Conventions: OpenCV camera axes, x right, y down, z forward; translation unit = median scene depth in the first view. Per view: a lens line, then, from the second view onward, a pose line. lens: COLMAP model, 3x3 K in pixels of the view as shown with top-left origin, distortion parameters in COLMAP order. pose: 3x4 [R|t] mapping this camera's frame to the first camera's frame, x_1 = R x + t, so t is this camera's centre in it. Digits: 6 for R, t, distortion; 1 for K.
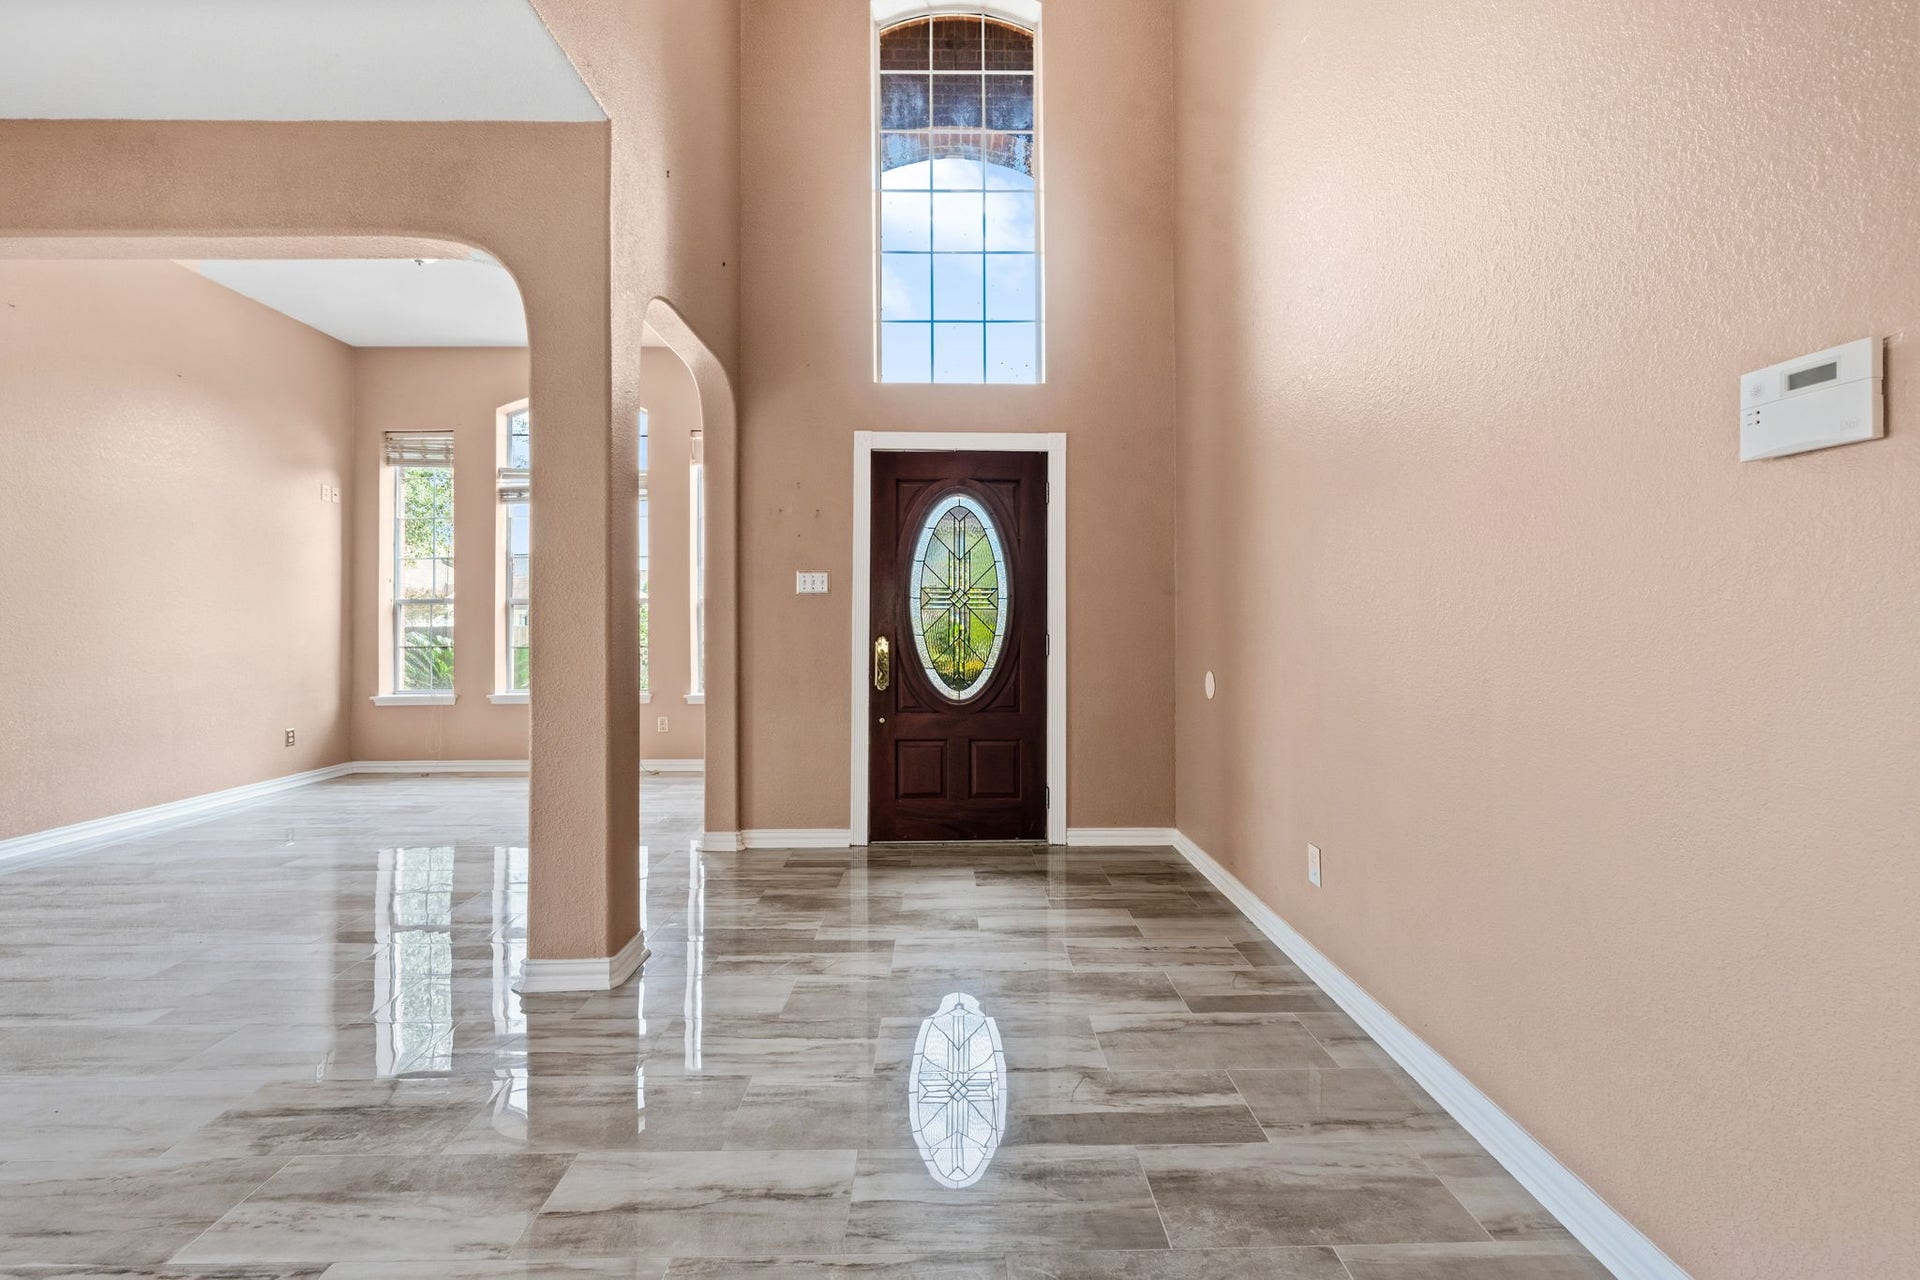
lens RADIAL K [[829.6, 0, 967.8], [0, 829.6, 618.8], [0, 0, 1]] dist [-0.000130, 0.000427]
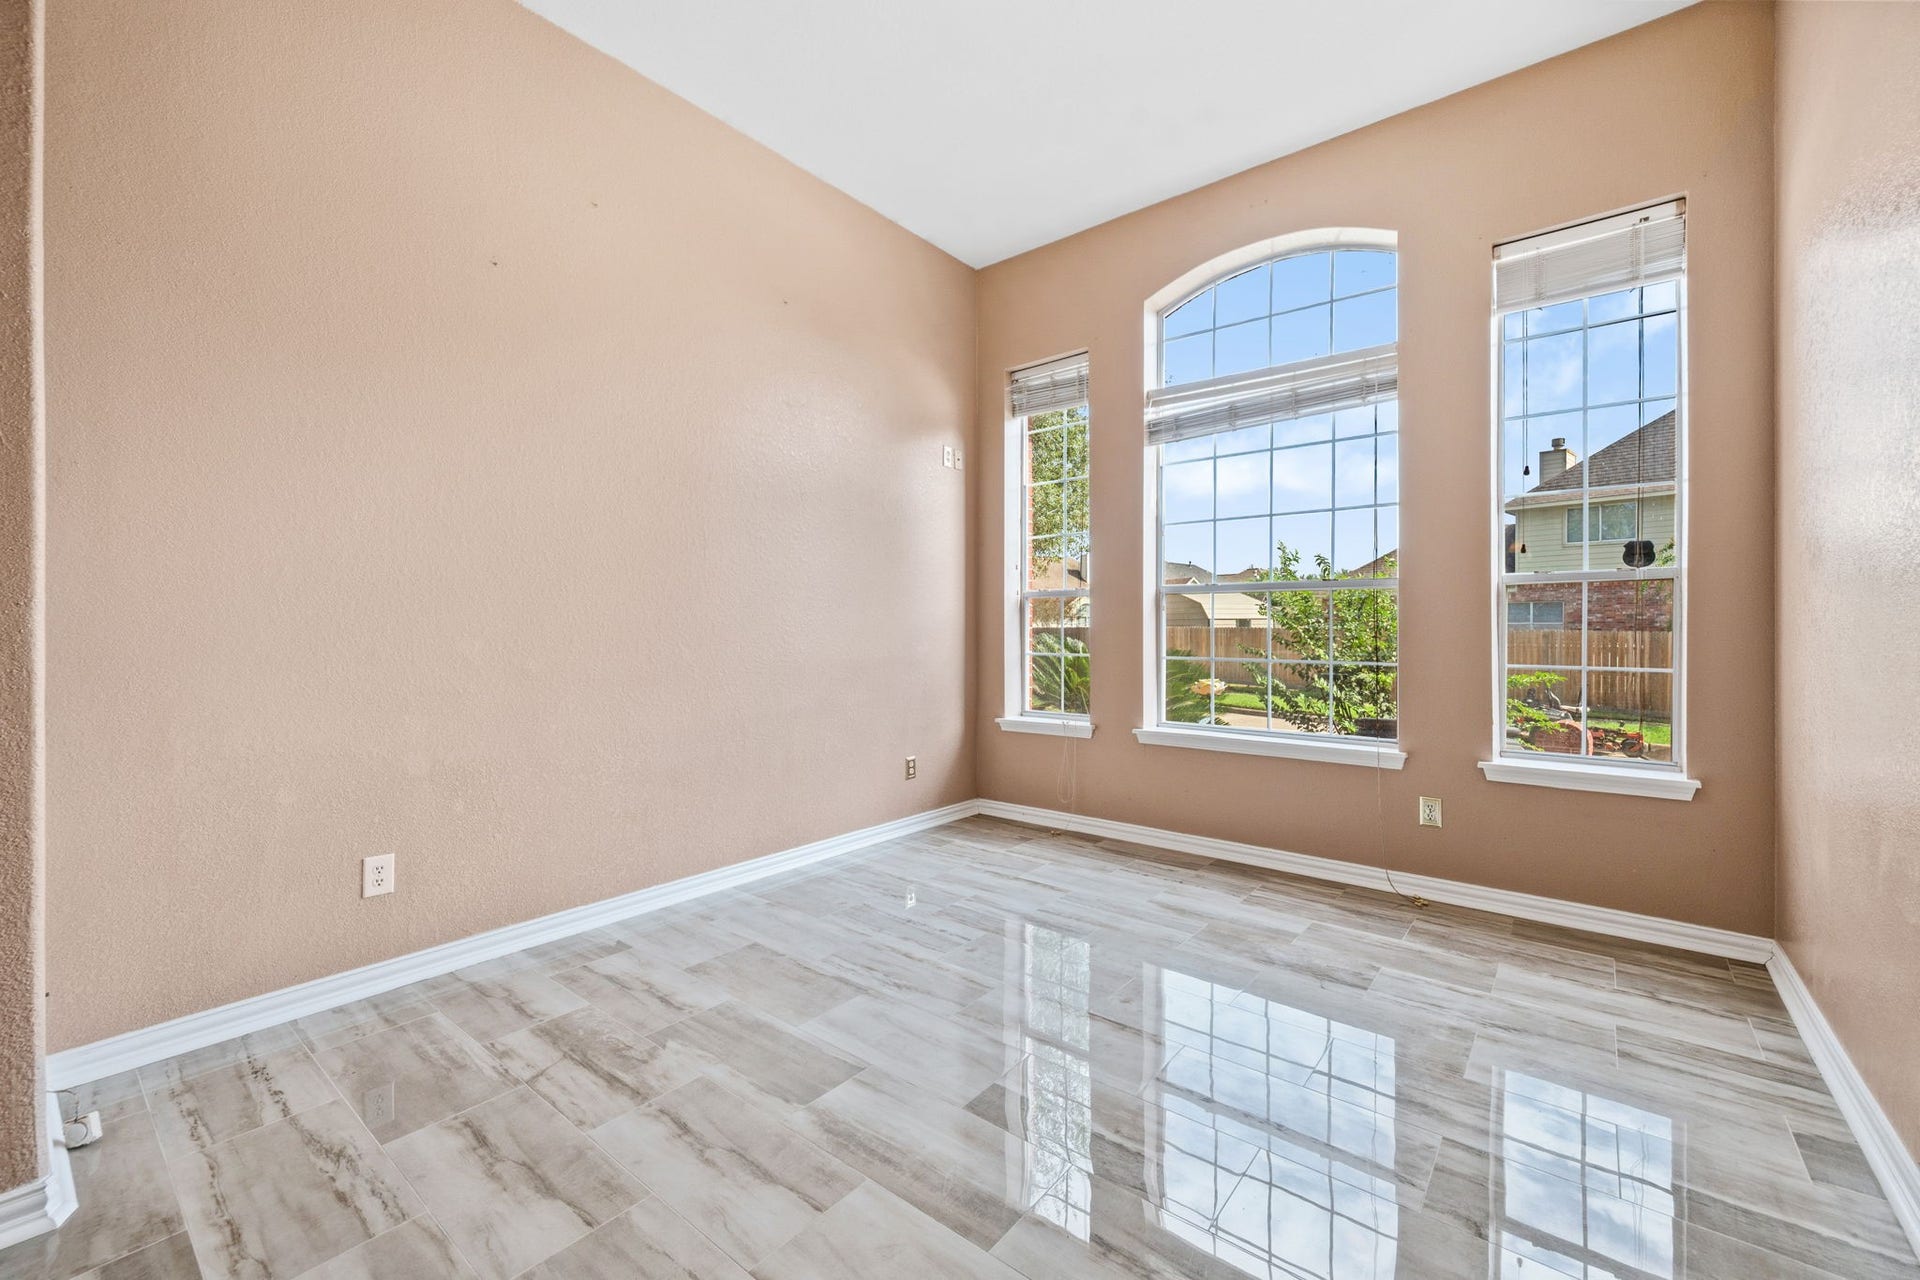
lens RADIAL K [[761.1, 0, 956.0], [0, 761.1, 625.1], [0, 0, 1]] dist [0.000111, -0.000118]
pose [[0.759228, -0.000833, -0.650824, -0.285340], [0.003308, 0.999991, 0.002579, 0.005470], [0.650817, -0.004111, 0.759224, 0.435946]]
